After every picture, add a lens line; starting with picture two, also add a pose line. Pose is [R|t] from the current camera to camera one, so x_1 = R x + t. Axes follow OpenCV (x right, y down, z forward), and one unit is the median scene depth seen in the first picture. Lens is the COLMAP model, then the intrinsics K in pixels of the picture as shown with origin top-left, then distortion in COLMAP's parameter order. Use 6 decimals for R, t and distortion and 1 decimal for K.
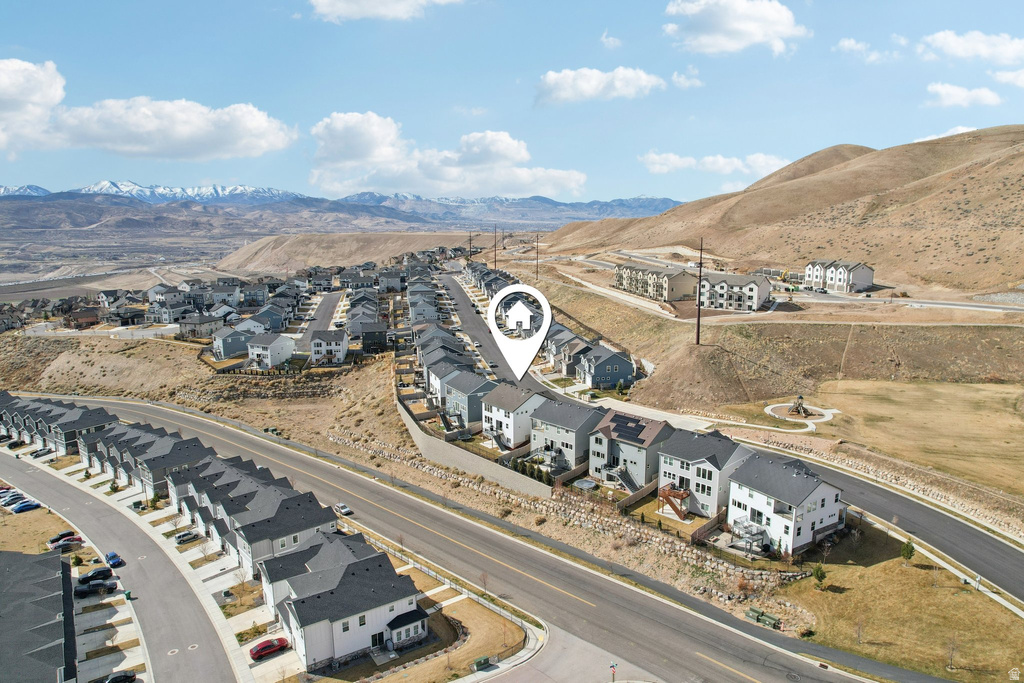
lens RADIAL K [[655.9, 0, 512.0], [0, 655.9, 341.5], [0, 0, 1]] dist [-0.077952, 0.066026]
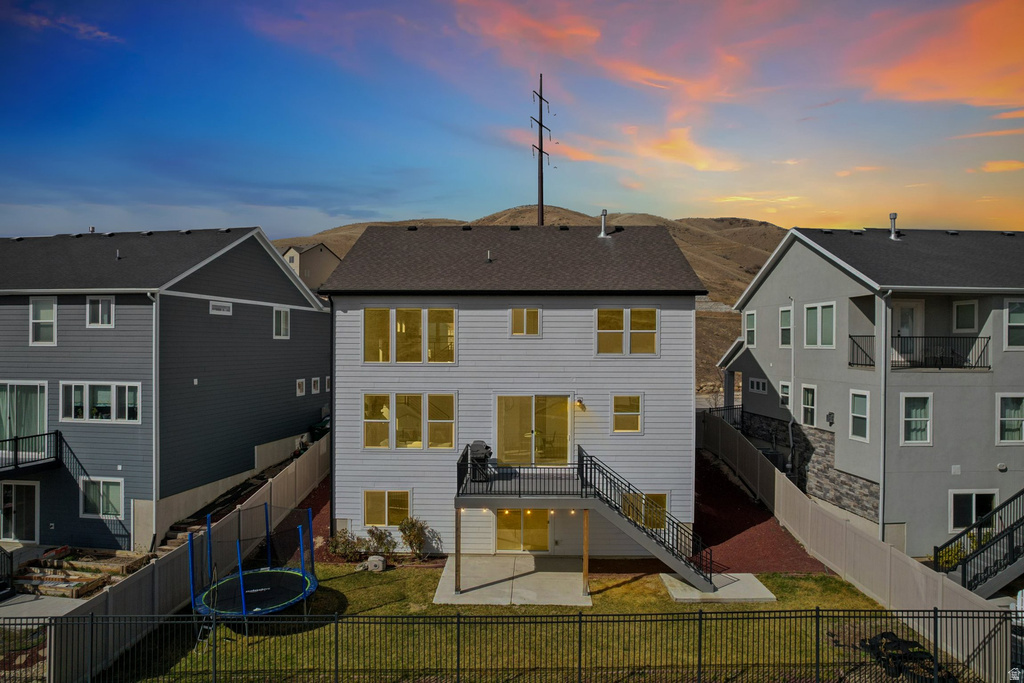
lens RADIAL K [[655.9, 0, 512.0], [0, 655.9, 341.5], [0, 0, 1]] dist [-0.077952, 0.066026]
pose [[0.637116, 0.008983, 0.770716, -0.117826], [0.133452, 0.983544, -0.121783, 0.110663], [-0.759127, 0.180443, 0.625433, 0.802247]]
